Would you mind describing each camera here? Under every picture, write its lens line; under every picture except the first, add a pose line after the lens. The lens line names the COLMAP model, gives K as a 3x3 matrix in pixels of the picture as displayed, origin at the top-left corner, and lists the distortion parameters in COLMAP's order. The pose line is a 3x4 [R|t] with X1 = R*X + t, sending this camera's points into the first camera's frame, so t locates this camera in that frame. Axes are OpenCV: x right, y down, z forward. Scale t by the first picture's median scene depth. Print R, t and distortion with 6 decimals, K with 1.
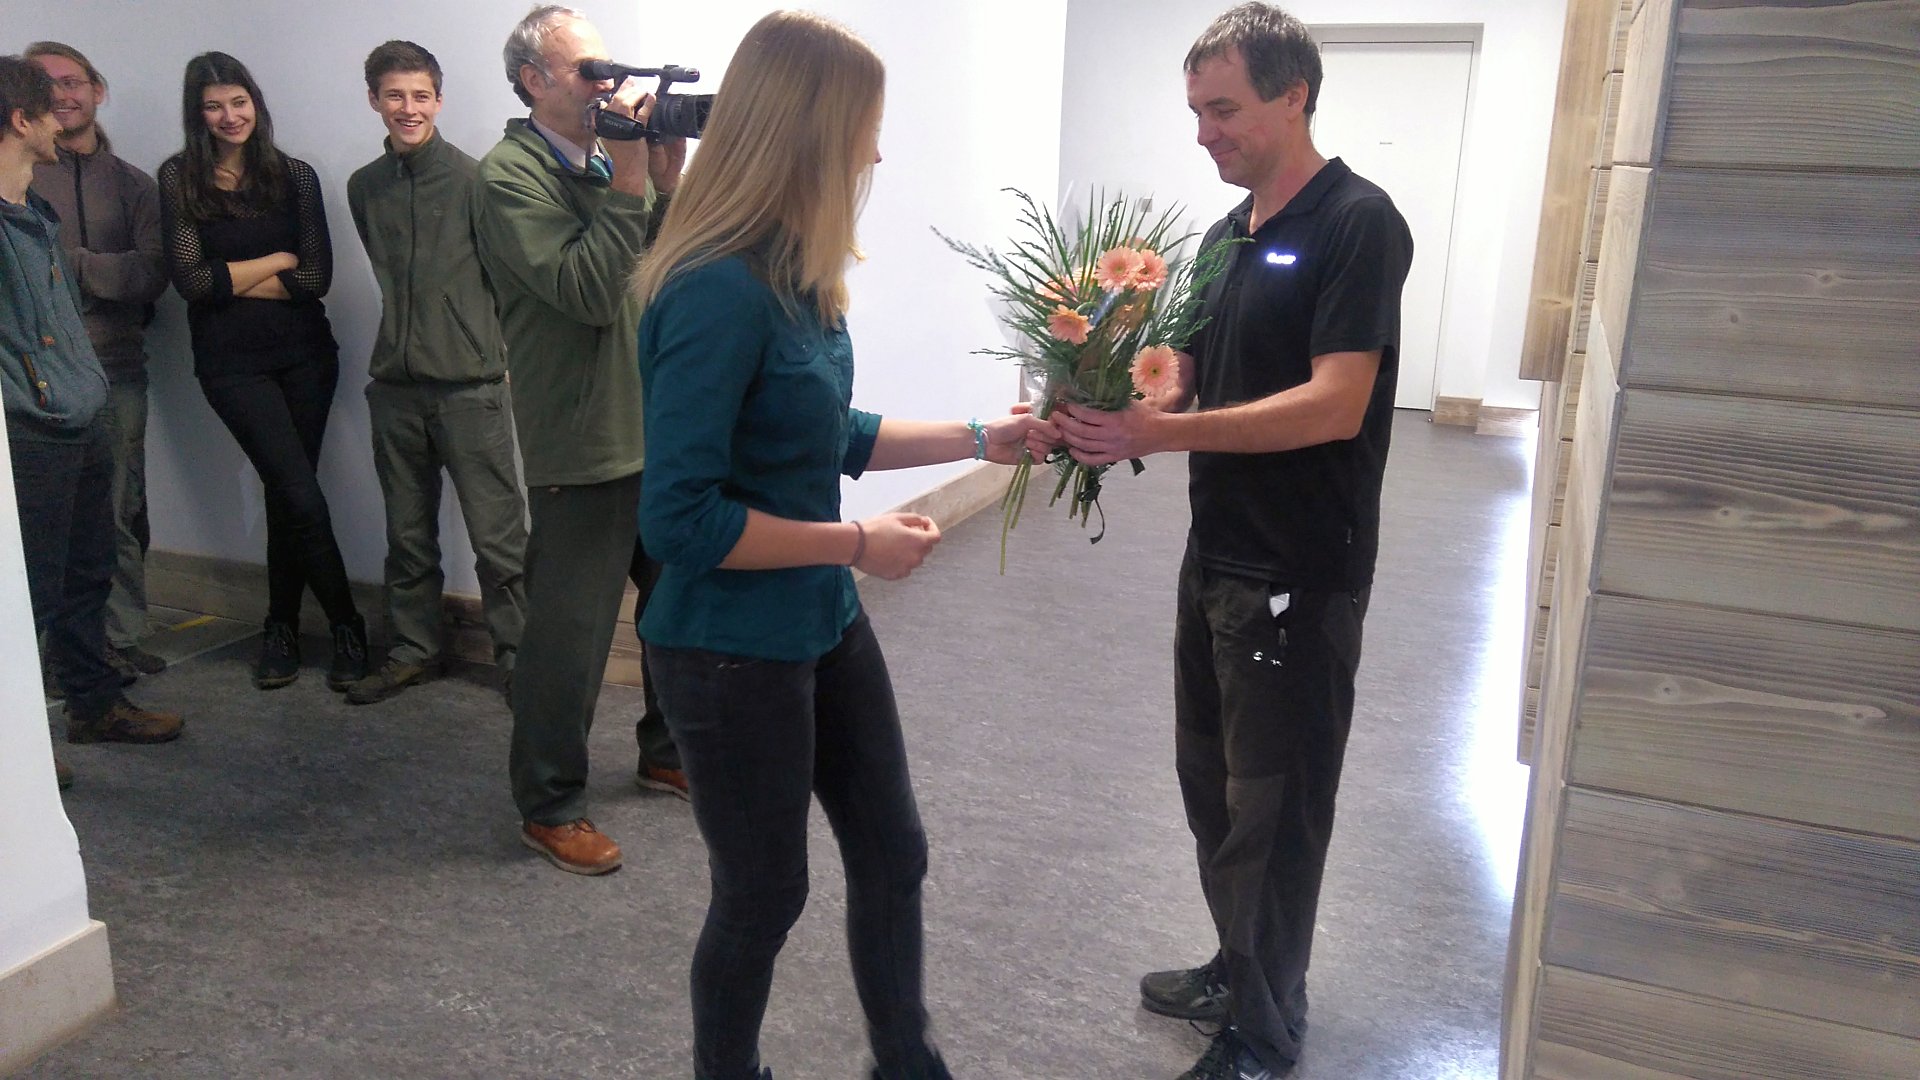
lens RADIAL K [[1479.9, 0, 963.5], [0, 1479.9, 520.5], [0, 0, 1]] dist [0.106133, -0.148027]
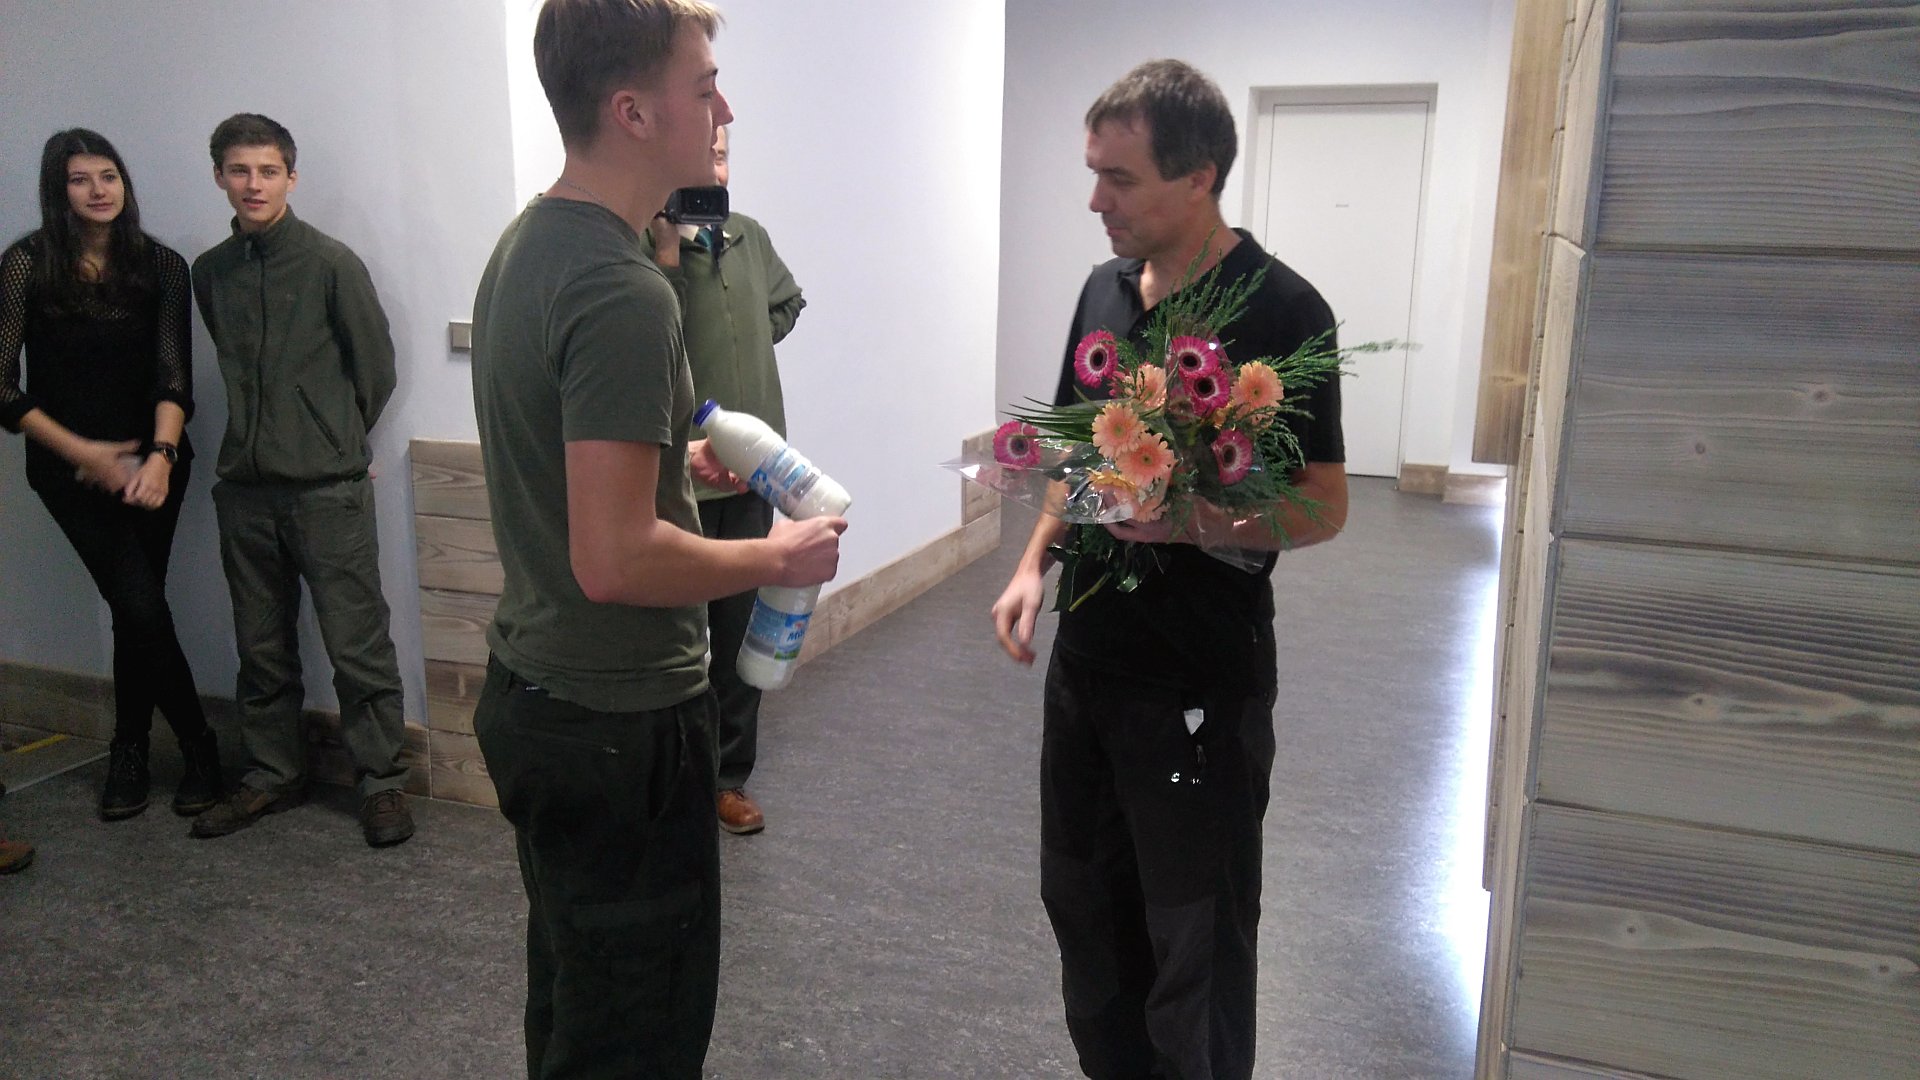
lens RADIAL K [[1479.9, 0, 965.5], [0, 1479.9, 516.2], [0, 0, 1]] dist [0.106133, -0.148027]
pose [[0.999798, -0.014789, 0.013608, 0.056795], [0.015374, 0.998917, -0.043917, -0.030603], [-0.012943, 0.044117, 0.998943, 0.108163]]
